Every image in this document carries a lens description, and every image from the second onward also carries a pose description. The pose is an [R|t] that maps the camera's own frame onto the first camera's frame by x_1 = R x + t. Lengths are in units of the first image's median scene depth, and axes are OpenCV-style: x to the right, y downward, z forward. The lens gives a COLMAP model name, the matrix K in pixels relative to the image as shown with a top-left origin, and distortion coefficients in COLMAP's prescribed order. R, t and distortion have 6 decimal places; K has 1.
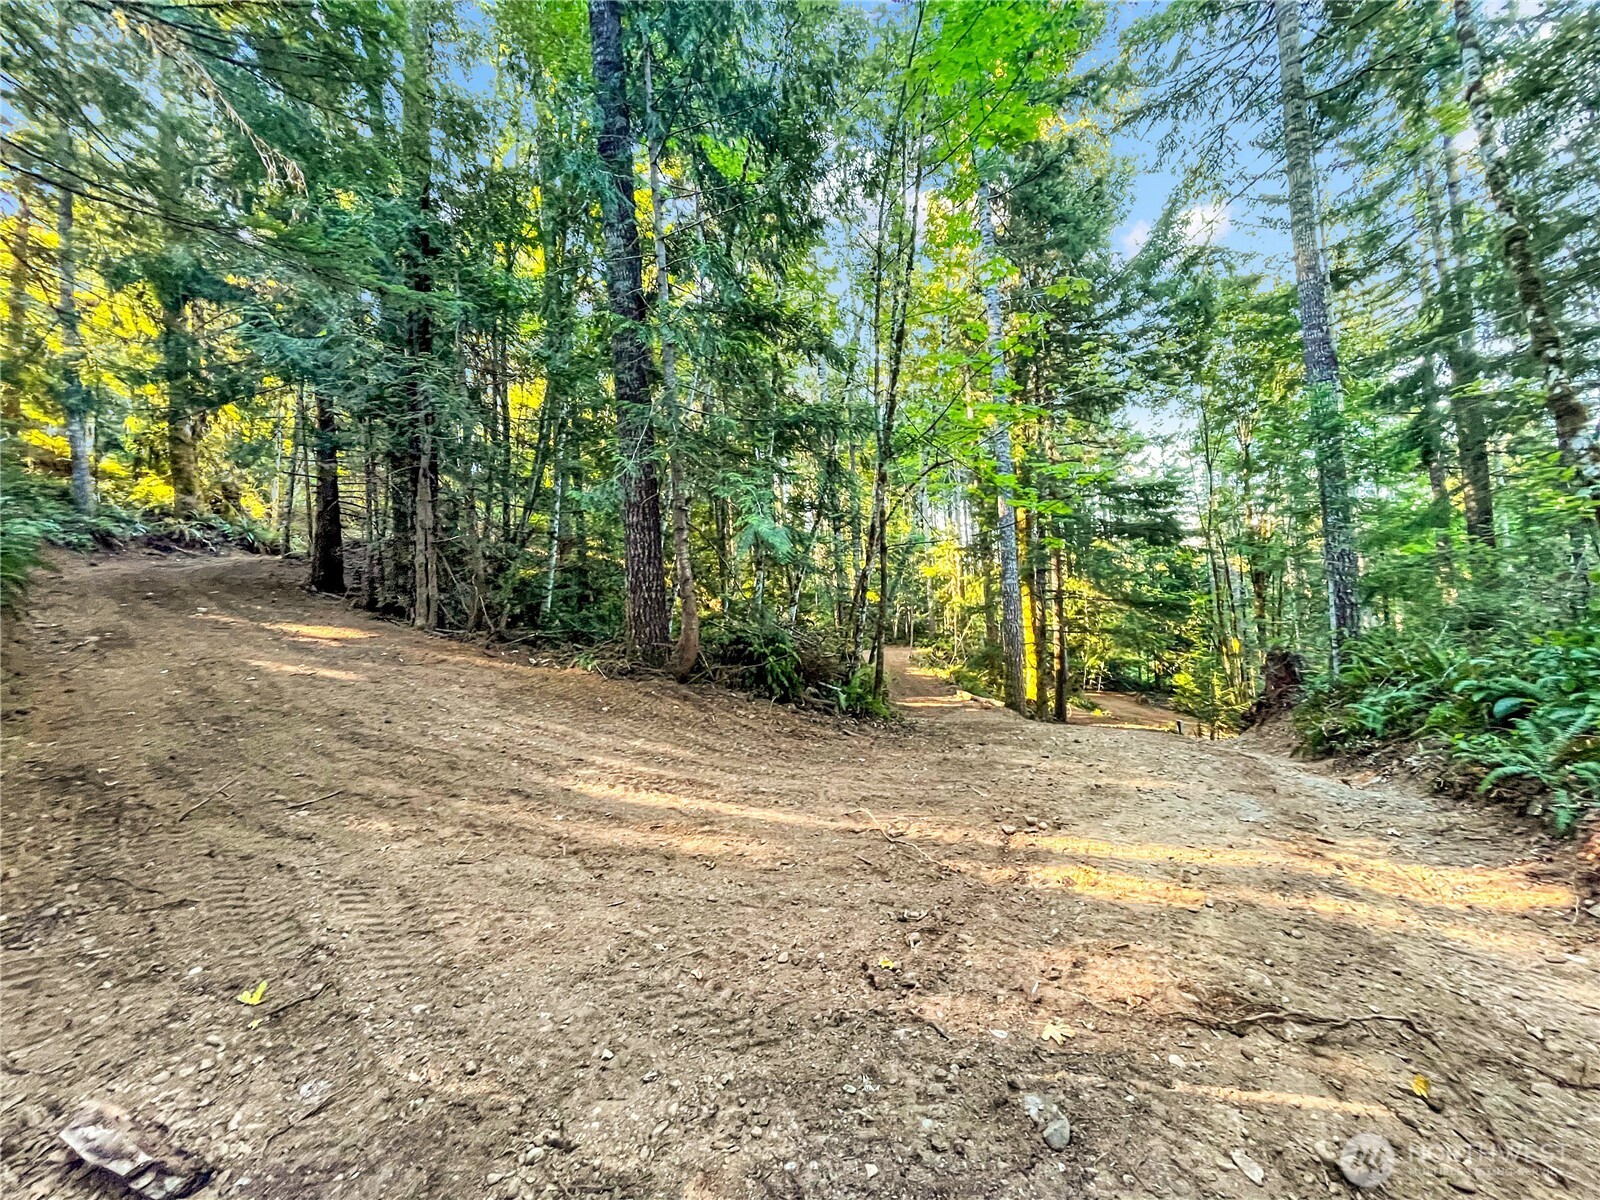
lens RADIAL K [[649.7, 0, 806.8], [0, 649.7, 597.0], [0, 0, 1]] dist [-0.002211, -0.000301]
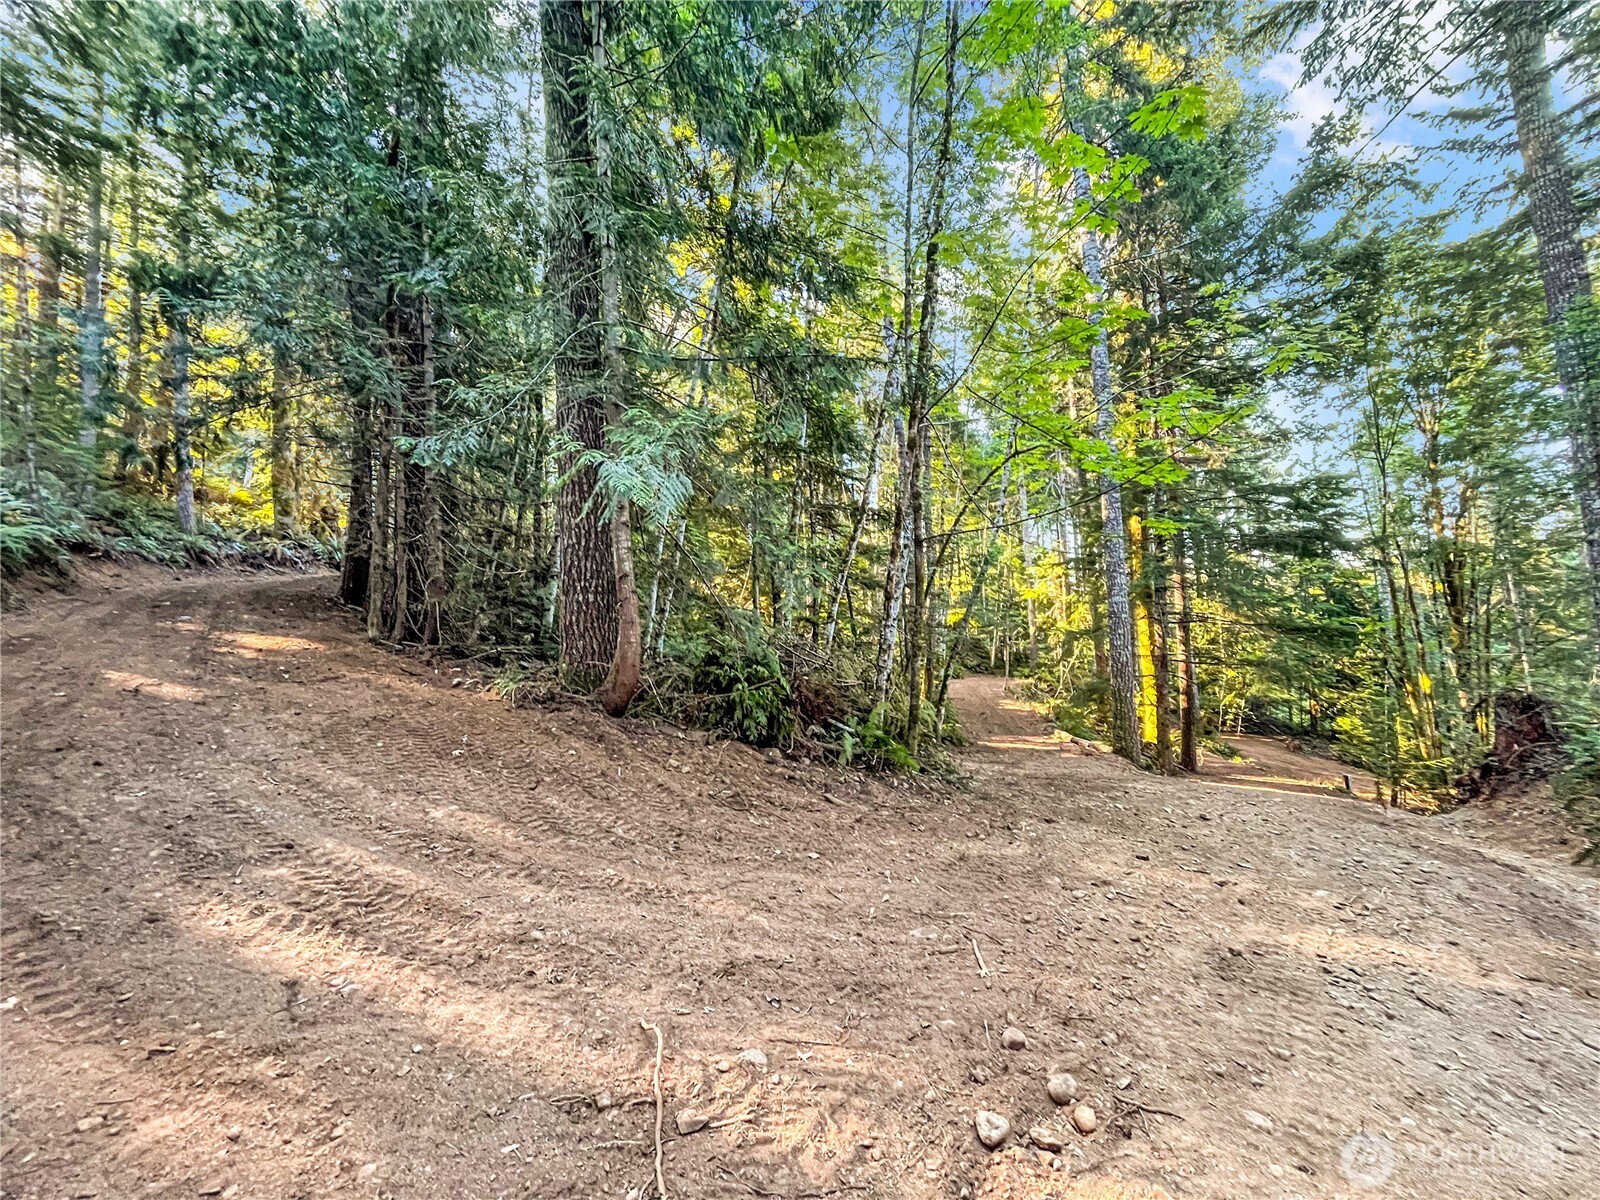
lens RADIAL K [[649.7, 0, 806.8], [0, 649.7, 597.0], [0, 0, 1]] dist [-0.002211, -0.000301]
pose [[0.986778, 0.002313, -0.162059, 0.043577], [-0.009078, 0.999117, -0.041013, 0.008084], [0.161821, 0.041942, 0.985928, 0.095052]]
